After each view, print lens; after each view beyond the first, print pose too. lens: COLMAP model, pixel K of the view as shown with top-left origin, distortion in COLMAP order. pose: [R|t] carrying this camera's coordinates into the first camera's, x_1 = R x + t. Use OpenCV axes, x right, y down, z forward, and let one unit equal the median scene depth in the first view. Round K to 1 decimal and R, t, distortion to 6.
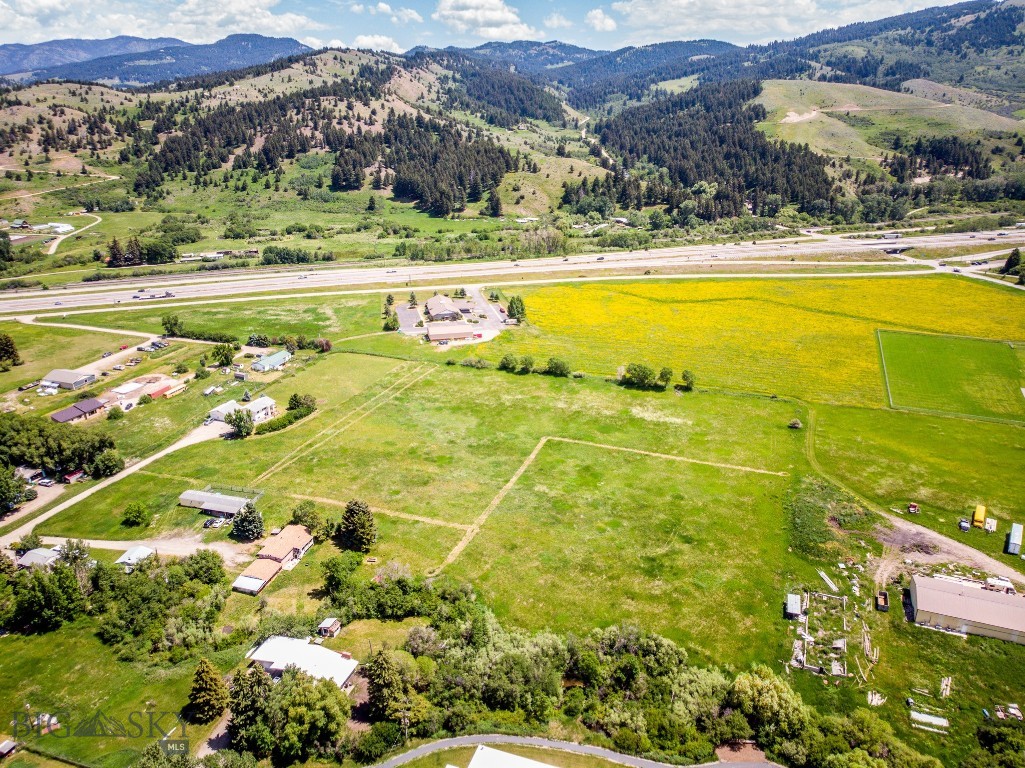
lens RADIAL K [[755.8, 0, 515.0], [0, 755.8, 386.6], [0, 0, 1]] dist [-0.006194, 0.002950]
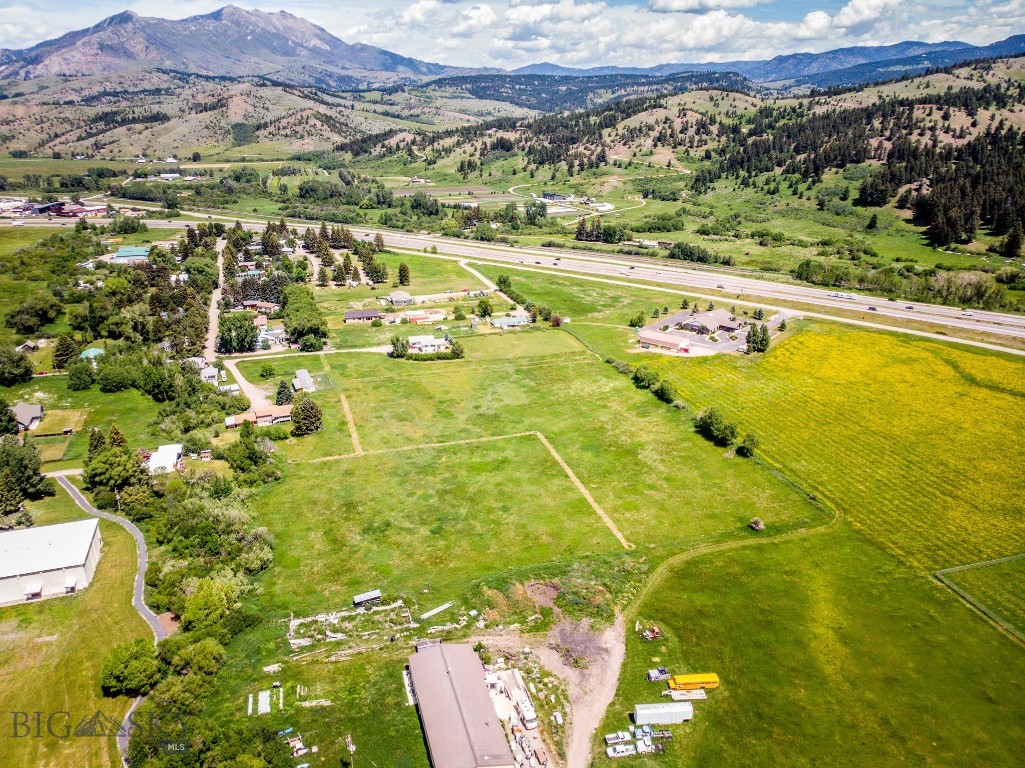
lens RADIAL K [[756.3, 0, 512.5], [0, 756.3, 384.0], [0, 0, 1]] dist [-0.014576, 0.028051]
pose [[0.617857, 0.285234, -0.732731, 0.285790], [-0.291964, 0.948484, 0.123030, -0.042822], [0.730075, 0.137916, 0.669305, 0.098733]]
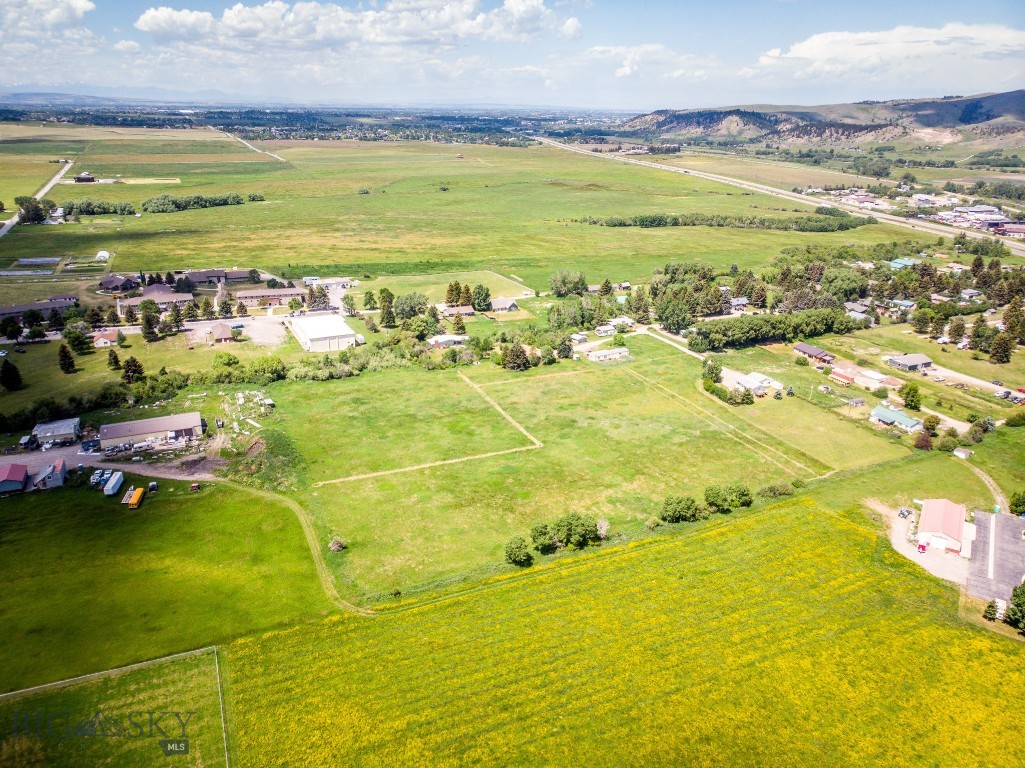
lens RADIAL K [[753.0, 0, 515.9], [0, 753.0, 385.3], [0, 0, 1]] dist [-0.000367, 0.008949]
pose [[-0.702265, 0.244463, -0.668627, 0.271024], [-0.270532, 0.777101, 0.568266, -0.211403], [0.658511, 0.579958, -0.479596, 0.528274]]
